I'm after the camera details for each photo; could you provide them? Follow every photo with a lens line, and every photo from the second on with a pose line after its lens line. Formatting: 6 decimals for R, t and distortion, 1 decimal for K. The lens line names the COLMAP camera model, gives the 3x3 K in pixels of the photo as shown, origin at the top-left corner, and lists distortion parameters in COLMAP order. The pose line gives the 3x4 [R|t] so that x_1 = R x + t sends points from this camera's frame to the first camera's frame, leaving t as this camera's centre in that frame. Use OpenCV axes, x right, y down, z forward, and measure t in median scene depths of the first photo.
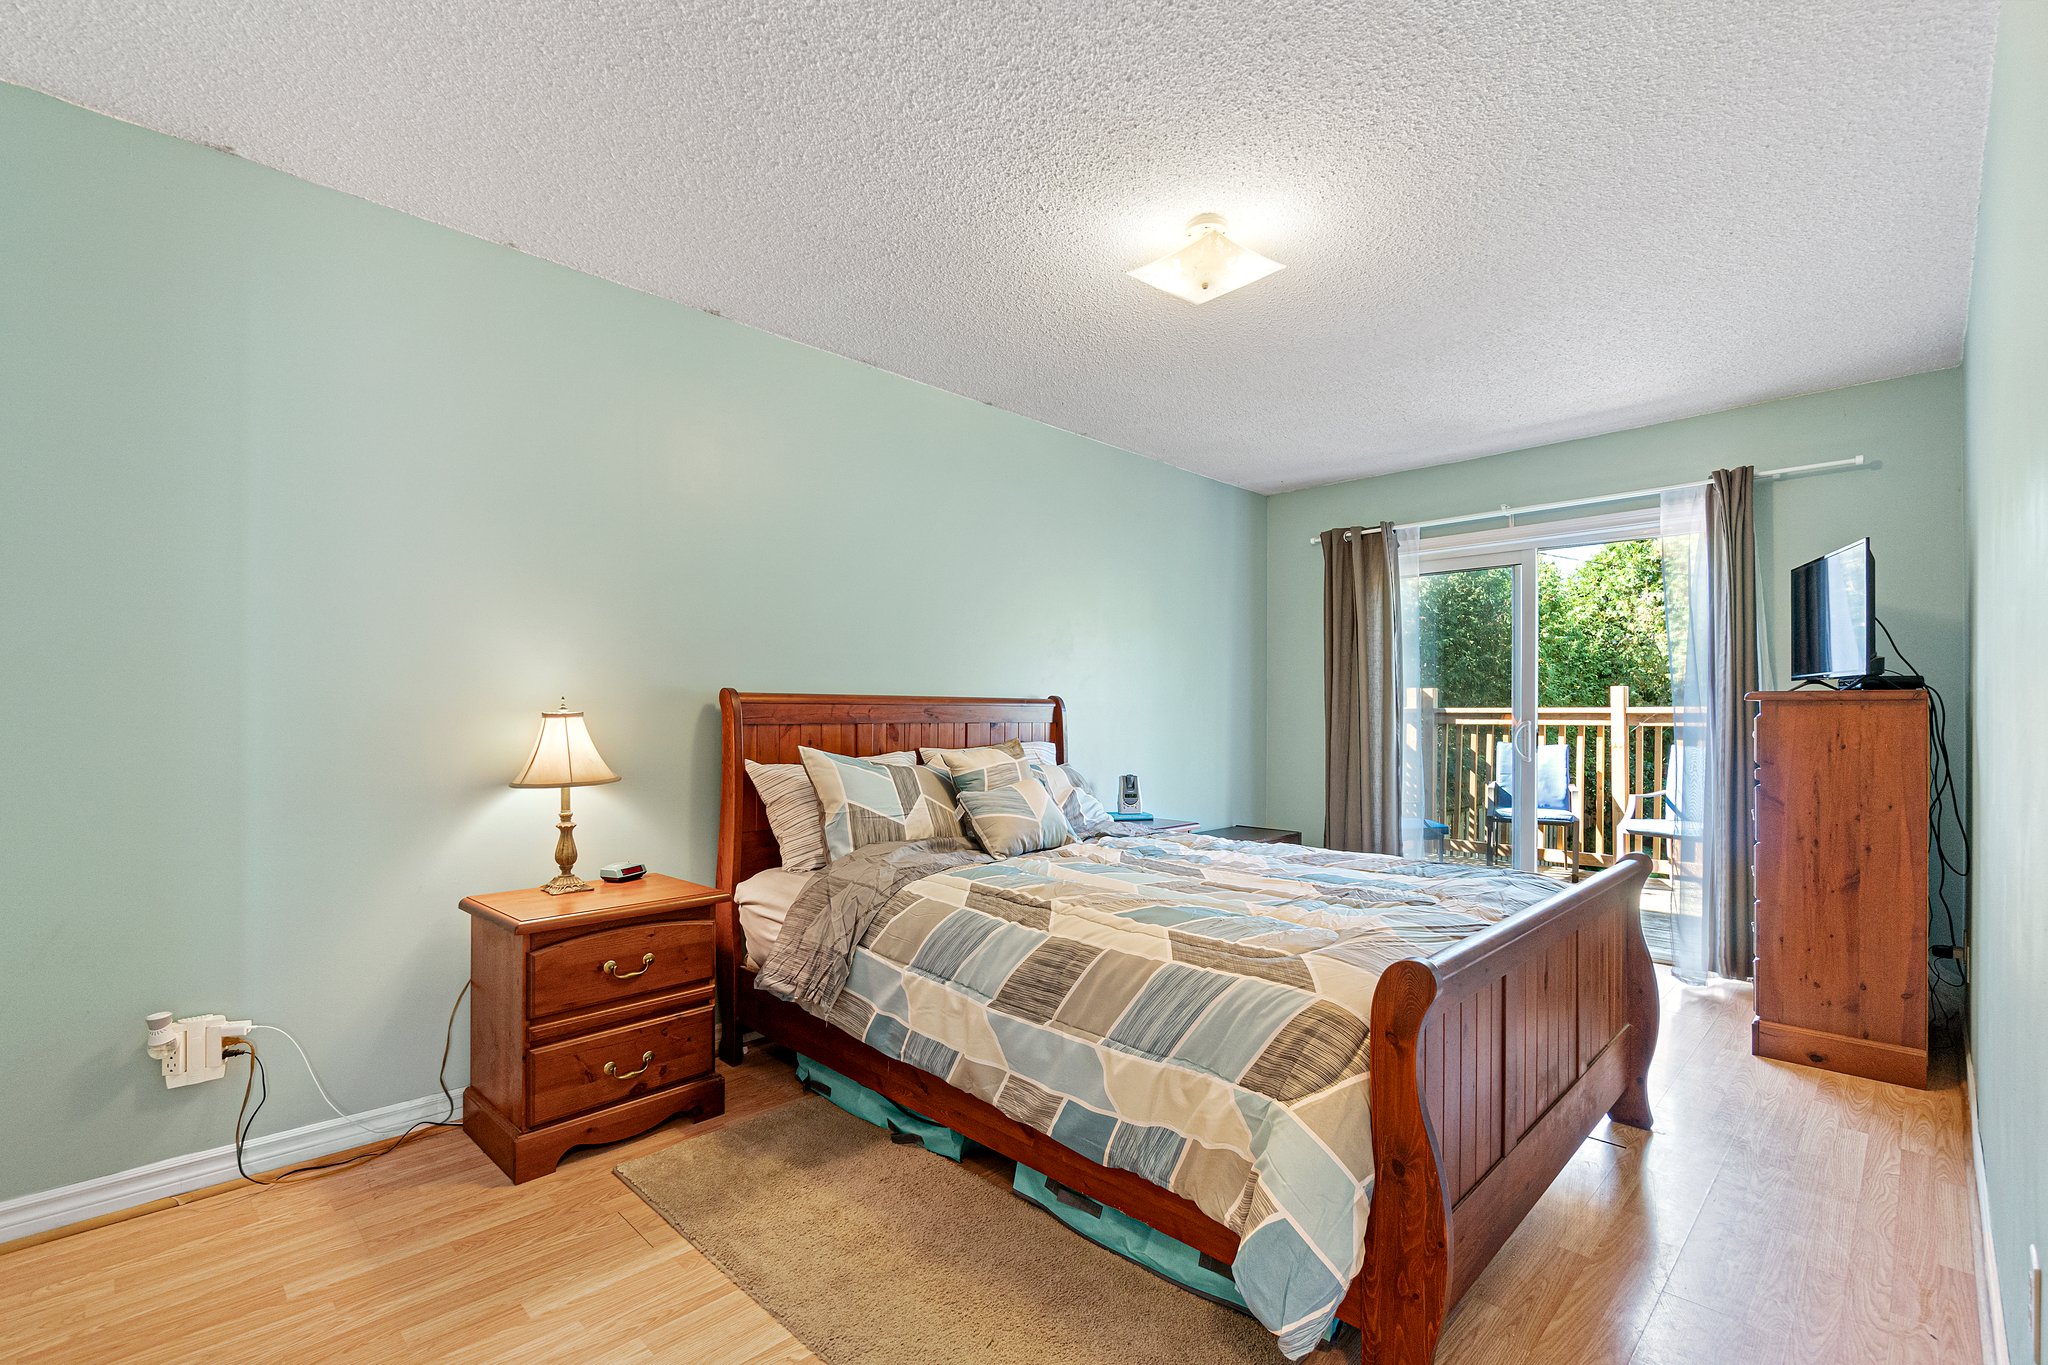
lens RADIAL K [[883.6, 0, 1020.2], [0, 883.6, 701.8], [0, 0, 1]] dist [-0.007050, 0.002283]
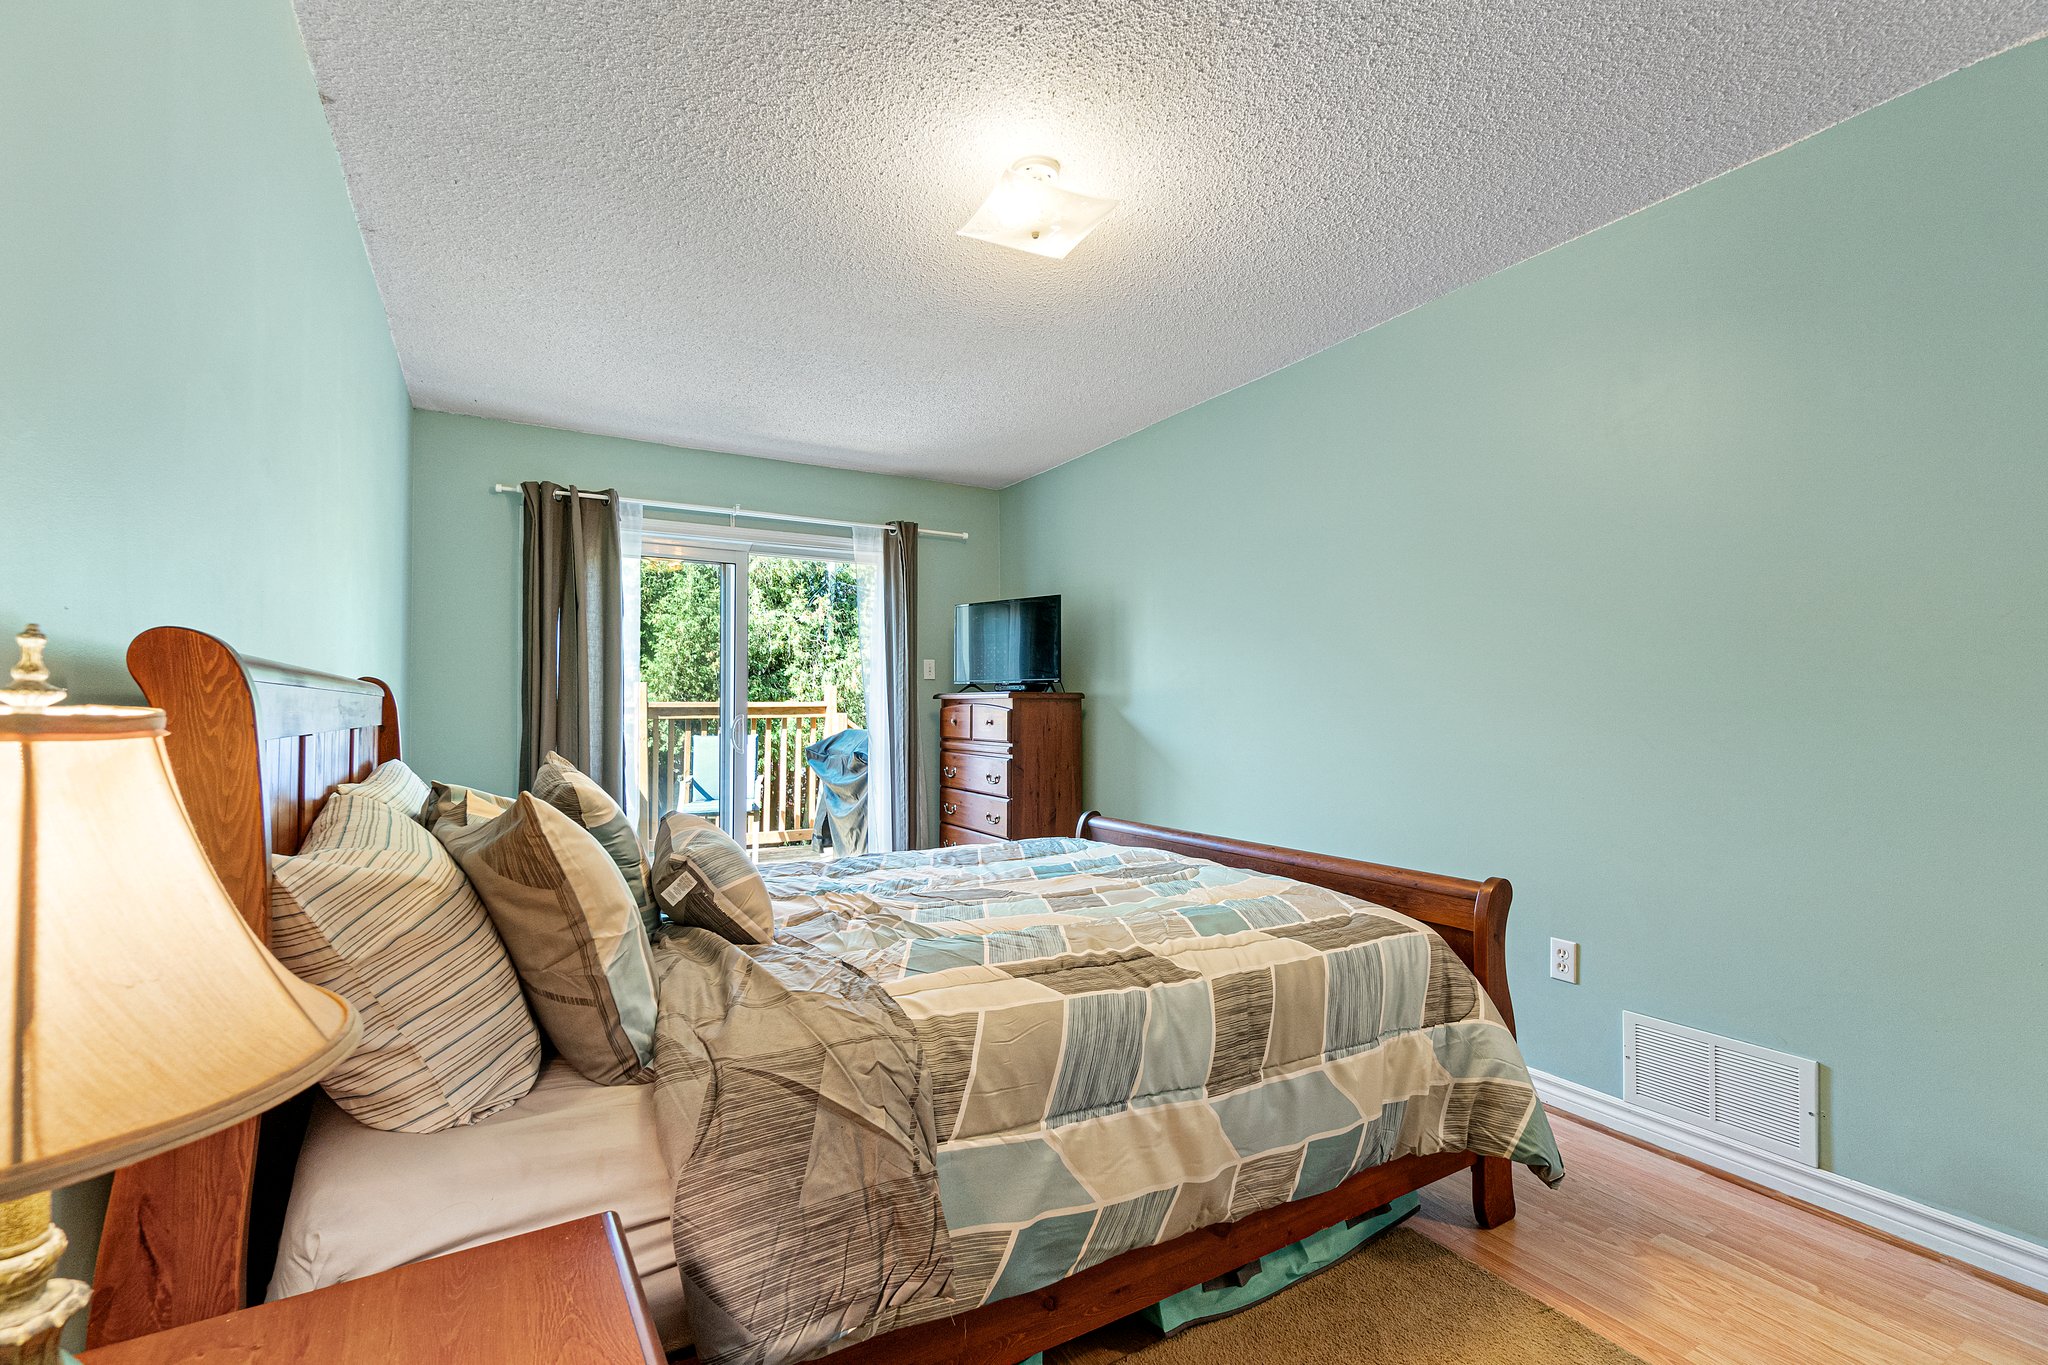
lens RADIAL K [[883.6, 0, 1018.4], [0, 883.6, 682.8], [0, 0, 1]] dist [-0.007050, 0.002283]
pose [[0.269780, 0.025864, 0.962575, -0.401284], [-0.012665, 0.999648, -0.023310, 0.004507], [-0.962839, -0.005902, 0.270013, 0.468427]]
